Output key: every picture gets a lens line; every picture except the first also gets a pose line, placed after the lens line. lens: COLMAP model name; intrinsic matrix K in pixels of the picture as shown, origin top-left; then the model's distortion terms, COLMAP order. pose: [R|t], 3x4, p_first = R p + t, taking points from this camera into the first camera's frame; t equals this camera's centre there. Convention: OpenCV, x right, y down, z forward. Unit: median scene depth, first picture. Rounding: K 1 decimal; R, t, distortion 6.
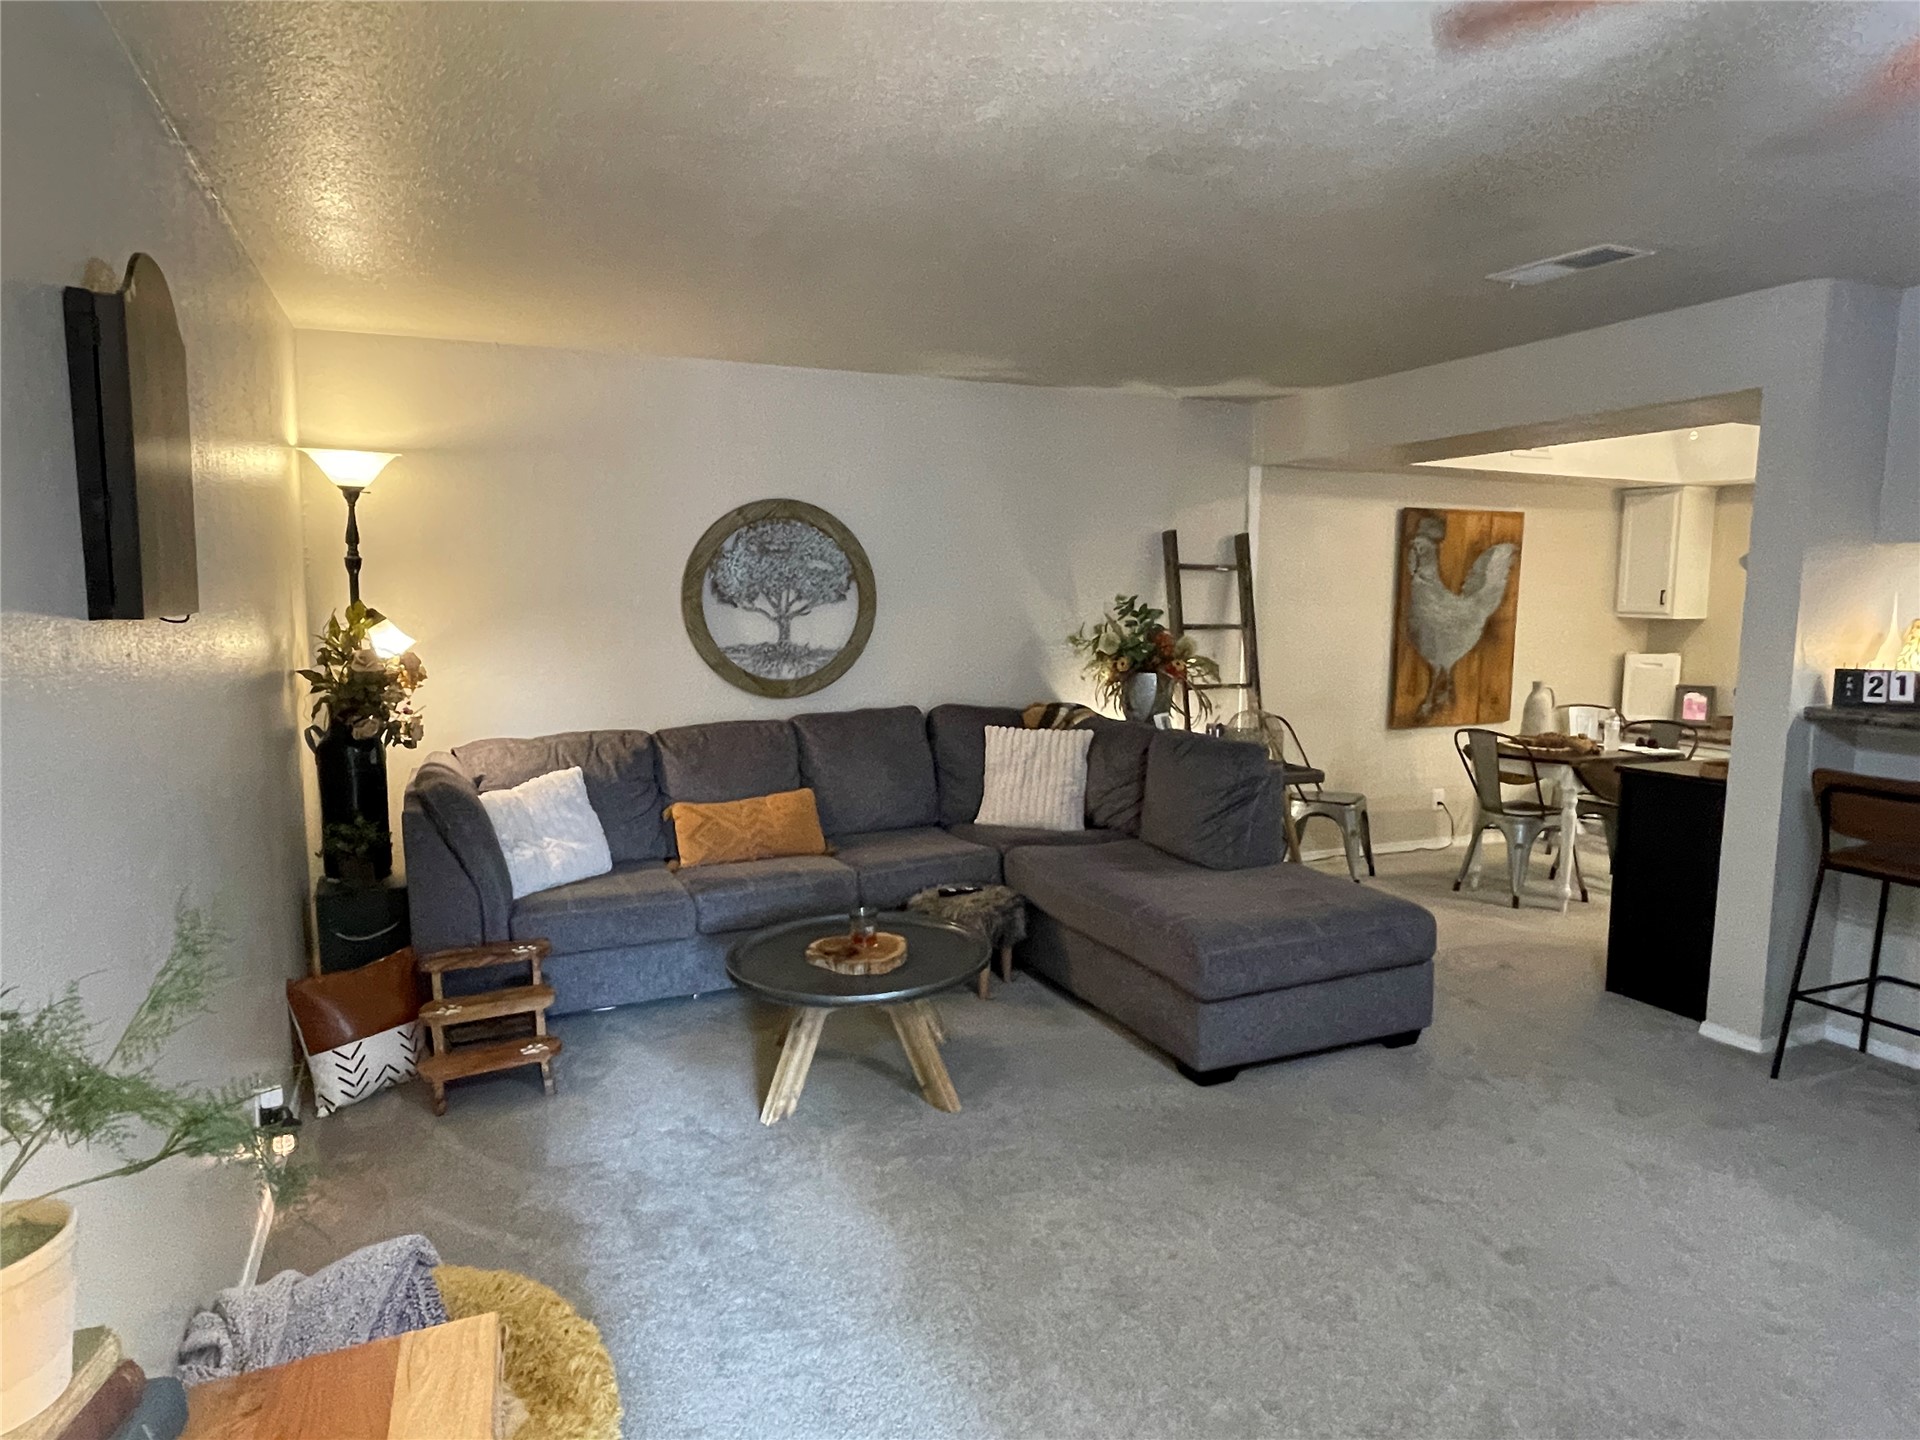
lens RADIAL K [[1182.1, 0, 958.1], [0, 1182.1, 722.2], [0, 0, 1]] dist [-0.009660, 0.004627]
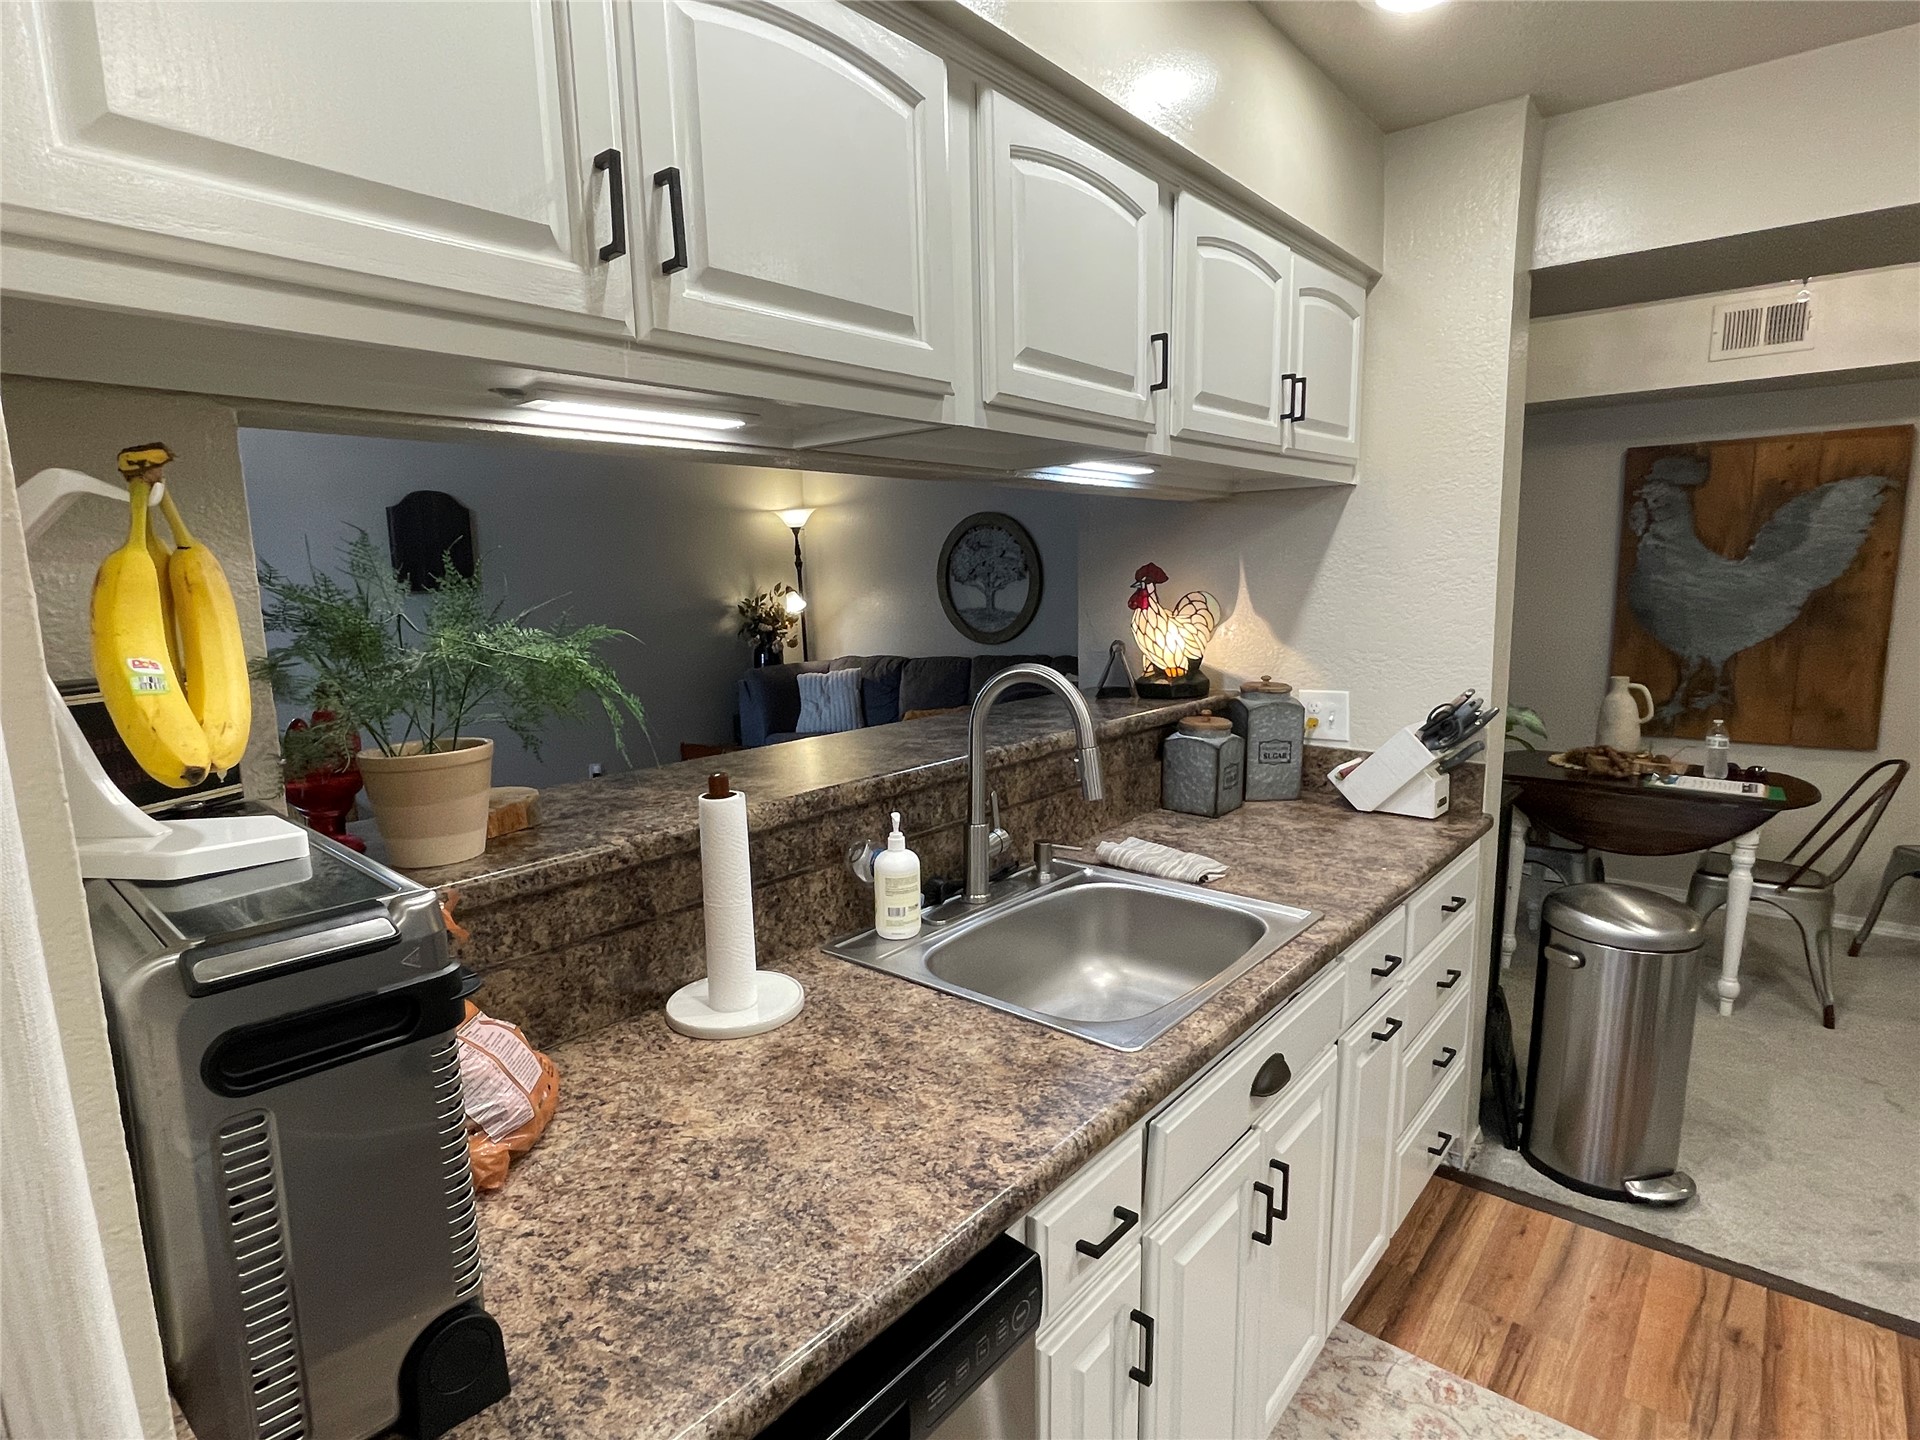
lens RADIAL K [[1005.1, 0, 959.6], [0, 1005.1, 728.6], [0, 0, 1]] dist [0.001562, -0.000175]
pose [[0.433917, 0.121113, -0.892776, 0.781461], [-0.082015, 0.992119, 0.094728, -0.025144], [0.897212, 0.032117, 0.440430, 0.312743]]
